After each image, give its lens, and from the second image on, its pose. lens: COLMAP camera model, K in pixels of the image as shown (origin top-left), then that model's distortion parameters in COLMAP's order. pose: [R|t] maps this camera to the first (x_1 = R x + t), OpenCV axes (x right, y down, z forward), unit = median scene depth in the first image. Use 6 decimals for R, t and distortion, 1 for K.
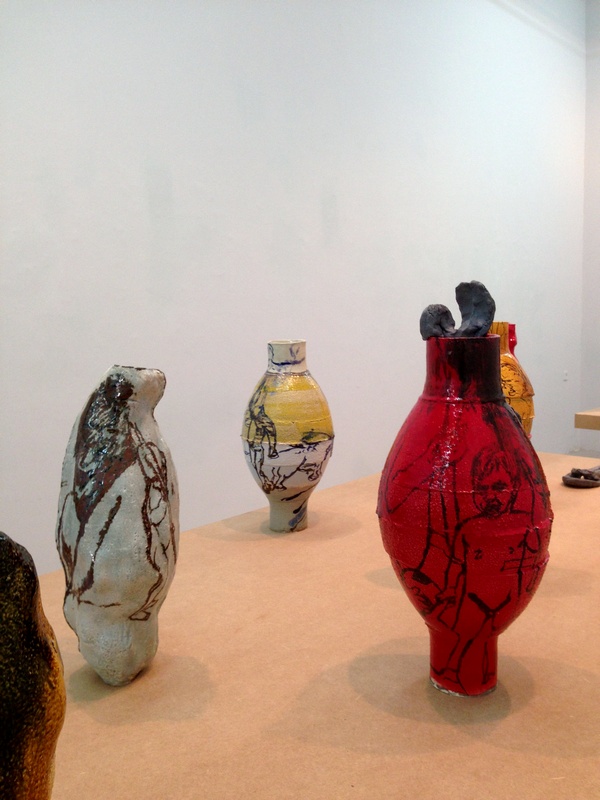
lens RADIAL K [[741.8, 0, 299.9], [0, 741.8, 384.2], [0, 0, 1]] dist [0.016676, 0.009272]
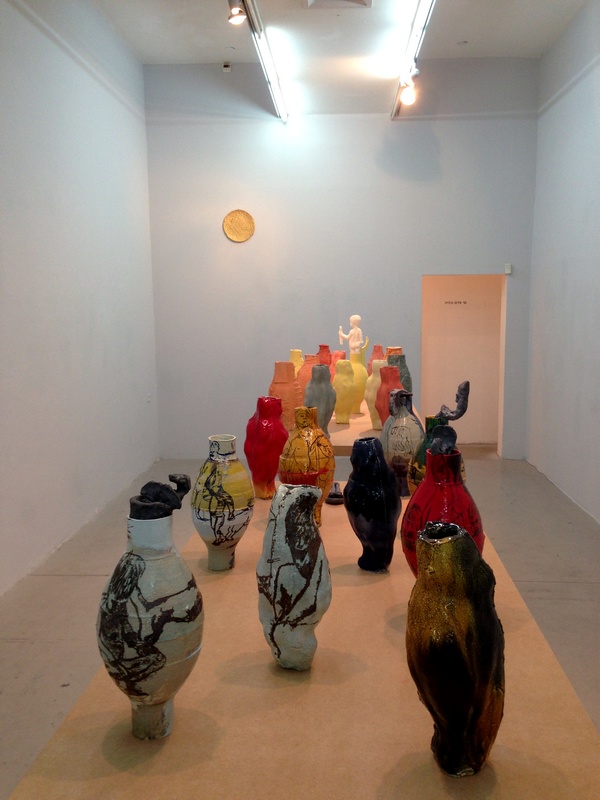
lens RADIAL K [[730.0, 0, 300.3], [0, 730.0, 392.9], [0, 0, 1]] dist [0.114657, -0.182669]
pose [[0.786863, -0.059592, 0.614244, -0.799248], [0.056623, 0.998100, 0.024297, -0.177906], [-0.614525, 0.015662, 0.788742, -0.226699]]
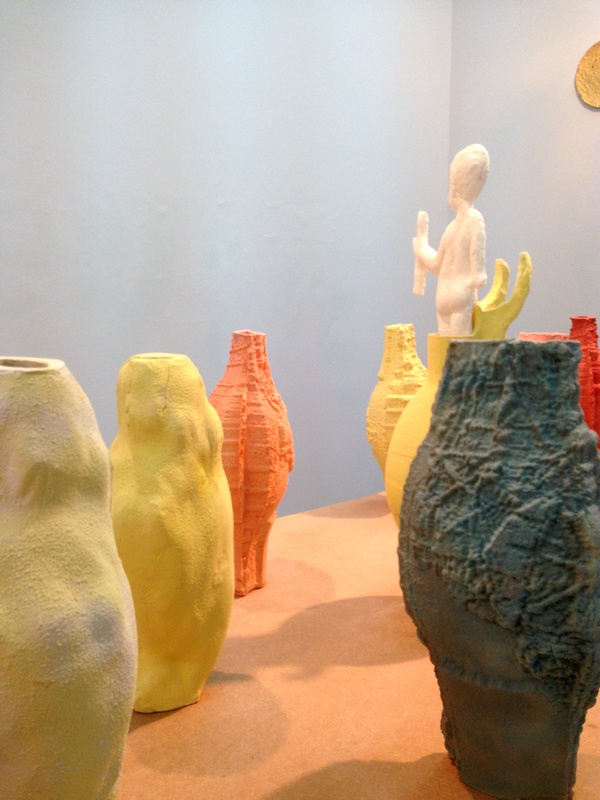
lens RADIAL K [[730.0, 0, 300.3], [0, 730.0, 392.9], [0, 0, 1]] dist [0.114657, -0.182669]
pose [[0.992238, 0.033403, -0.119785, 1.700554], [-0.032150, 0.999406, 0.012375, -0.216675], [0.120127, -0.008427, 0.992723, 1.784083]]
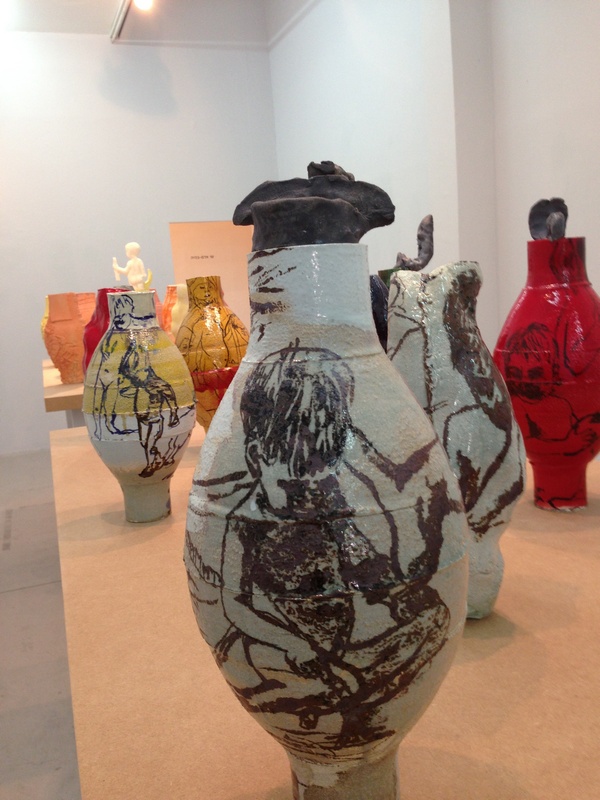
lens RADIAL K [[749.0, 0, 301.3], [0, 749.0, 390.5], [0, 0, 1]] dist [0.043633, 0.004454]
pose [[0.486050, -0.141970, 0.862322, -0.694971], [0.156525, 0.984904, 0.073926, 0.018846], [-0.859800, 0.099043, 0.500934, 0.442169]]
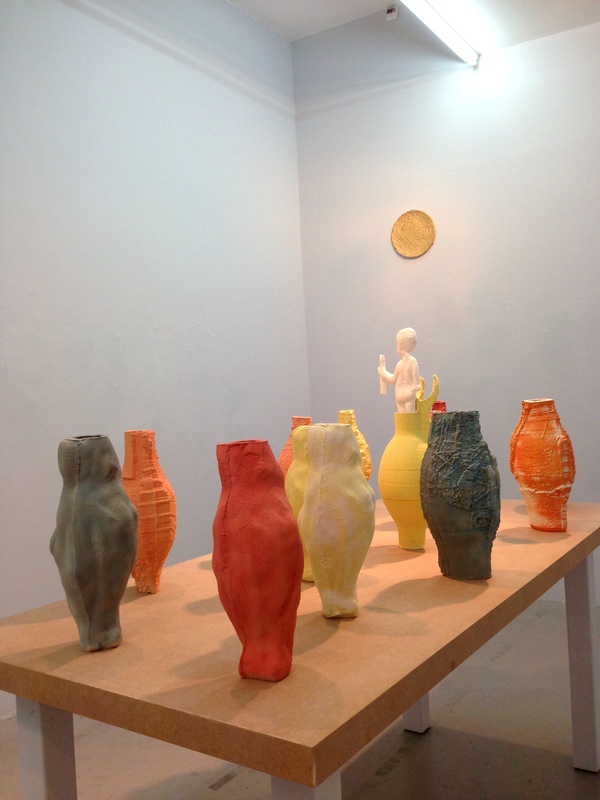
lens RADIAL K [[749.0, 0, 301.3], [0, 749.0, 390.5], [0, 0, 1]] dist [0.043633, 0.004454]
pose [[0.988808, -0.024177, 0.147222, 1.271733], [0.040954, 0.992862, -0.112014, -0.140559], [-0.143463, 0.116790, 0.982740, 0.907939]]
